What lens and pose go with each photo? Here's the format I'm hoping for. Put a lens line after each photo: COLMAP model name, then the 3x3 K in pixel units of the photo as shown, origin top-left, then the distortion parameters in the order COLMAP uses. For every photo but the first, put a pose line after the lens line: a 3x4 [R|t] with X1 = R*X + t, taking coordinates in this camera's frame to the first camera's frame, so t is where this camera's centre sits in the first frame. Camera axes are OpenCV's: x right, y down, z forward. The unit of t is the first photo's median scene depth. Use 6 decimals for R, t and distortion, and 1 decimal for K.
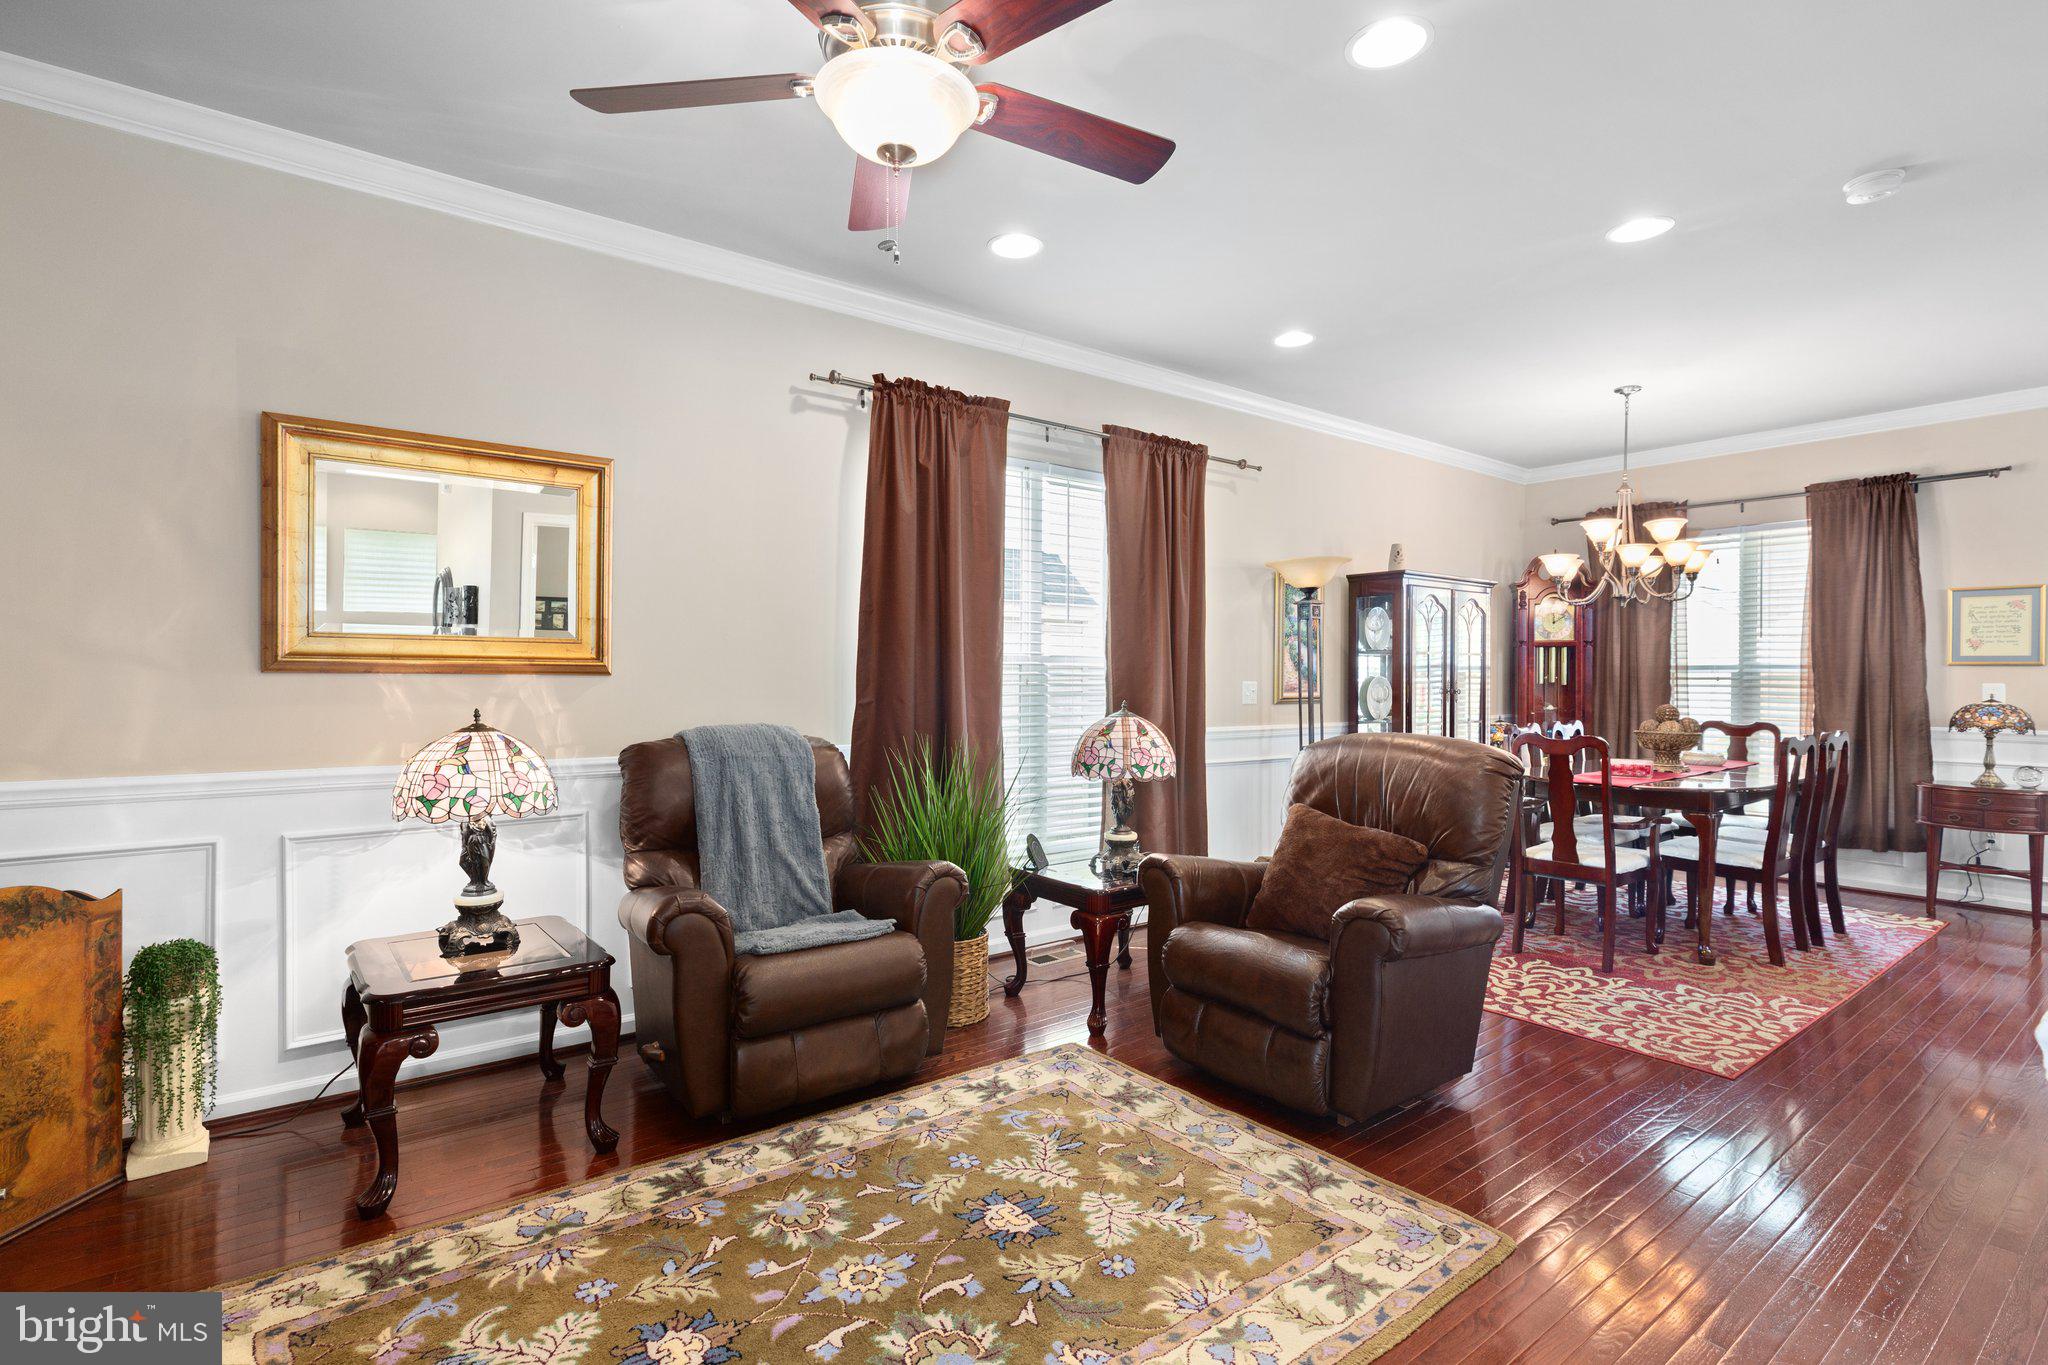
lens RADIAL K [[1001.6, 0, 1017.2], [0, 1001.6, 679.6], [0, 0, 1]] dist [-0.004158, -0.000956]
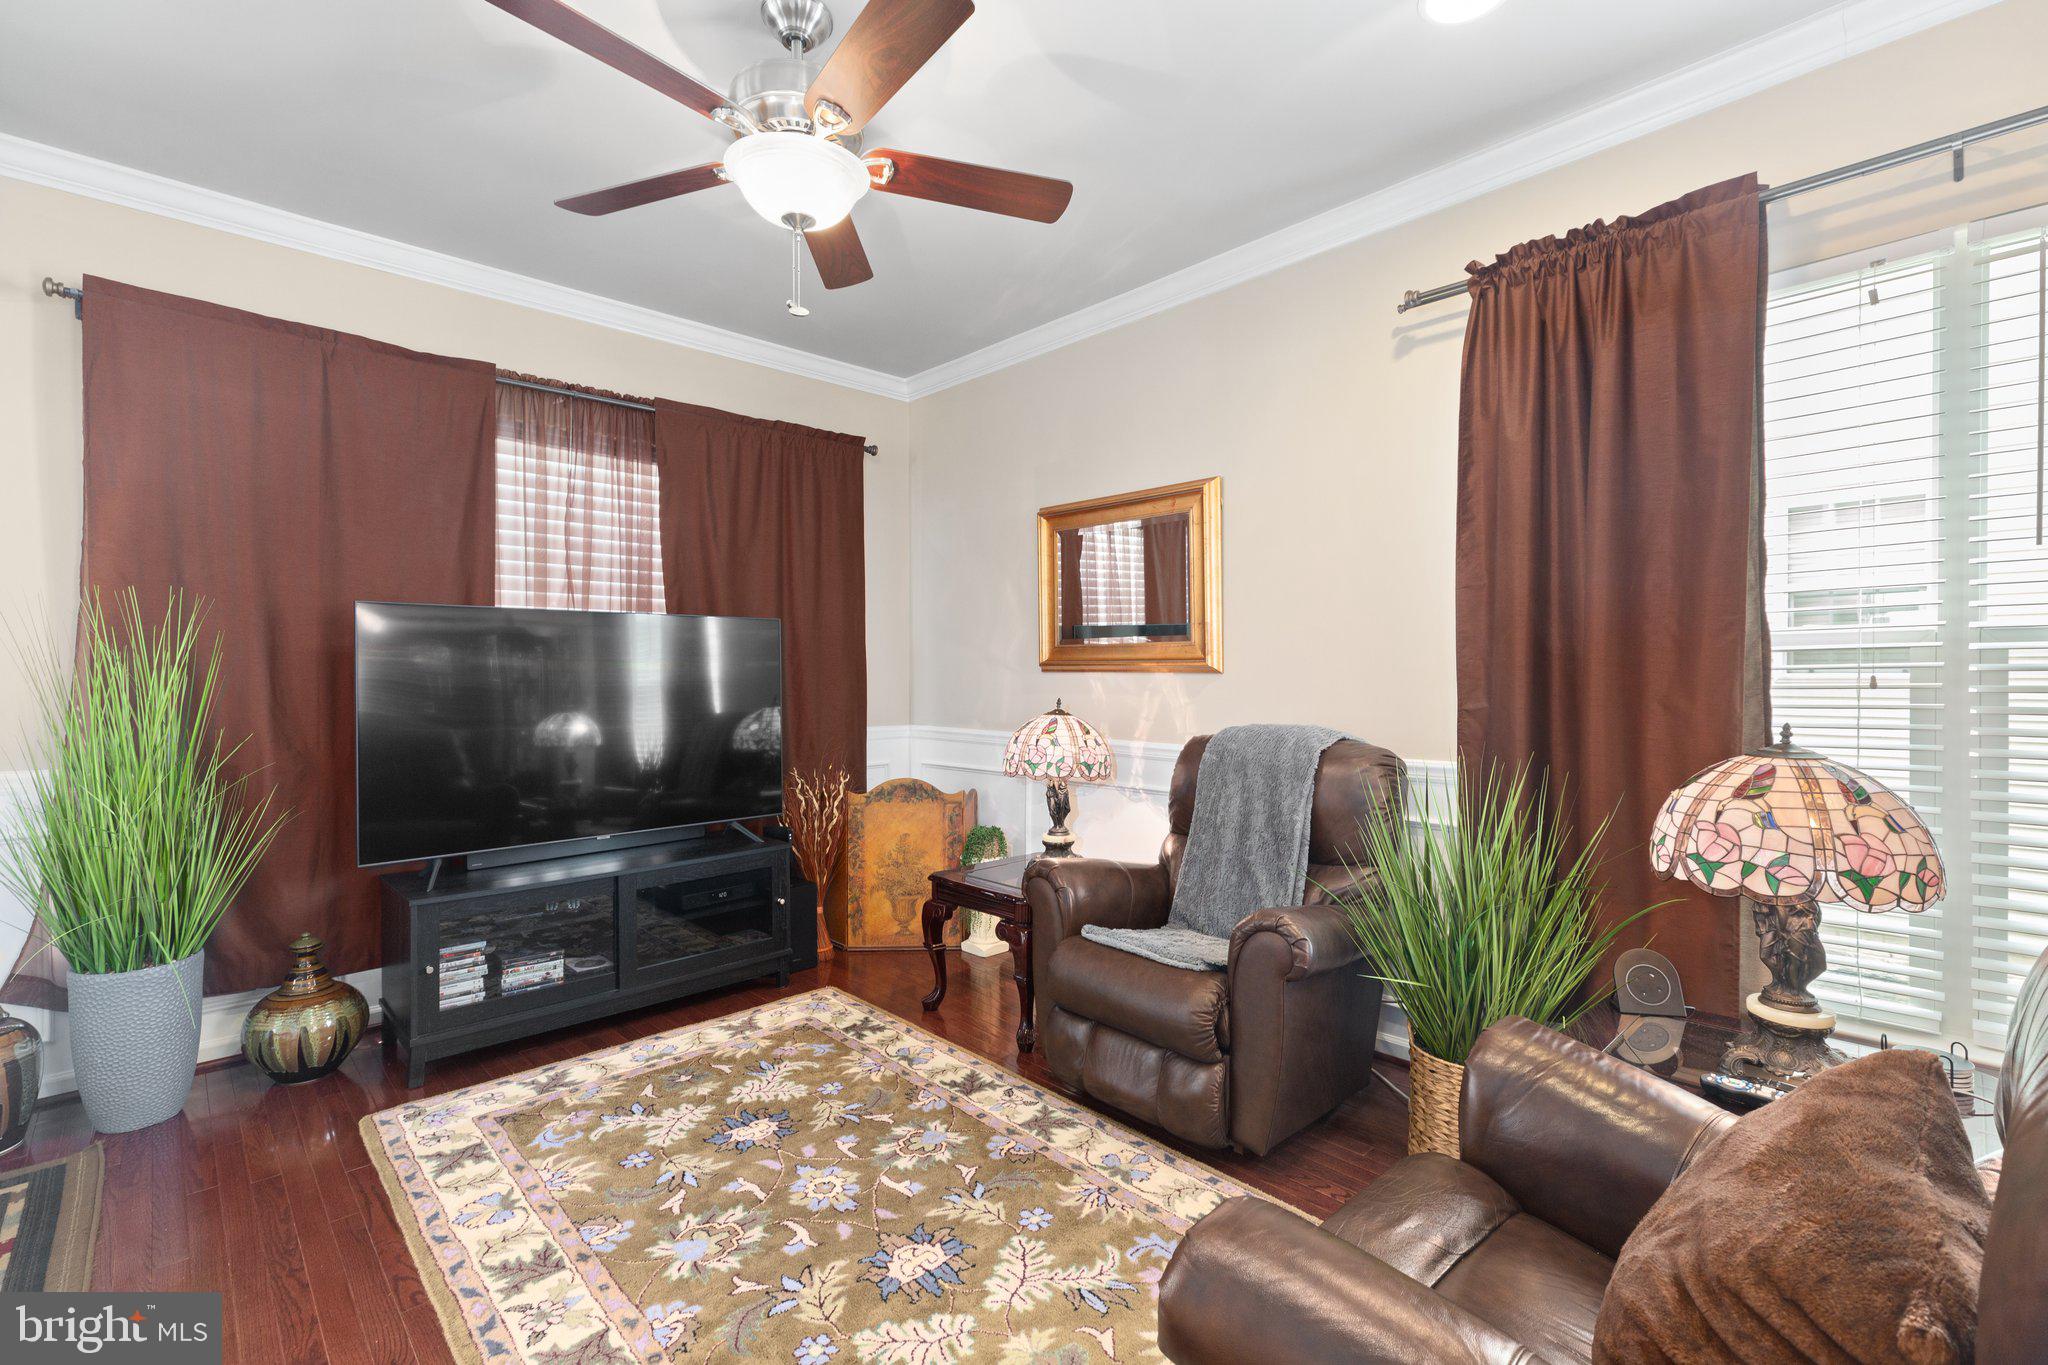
lens RADIAL K [[913.5, 0, 1032.0], [0, 913.5, 678.5], [0, 0, 1]] dist [0.002036, -0.000265]
pose [[0.097036, 0.002285, -0.995278, 0.363709], [-0.001934, 0.999996, 0.002108, -0.000013], [0.995279, 0.001720, 0.097040, 0.443853]]
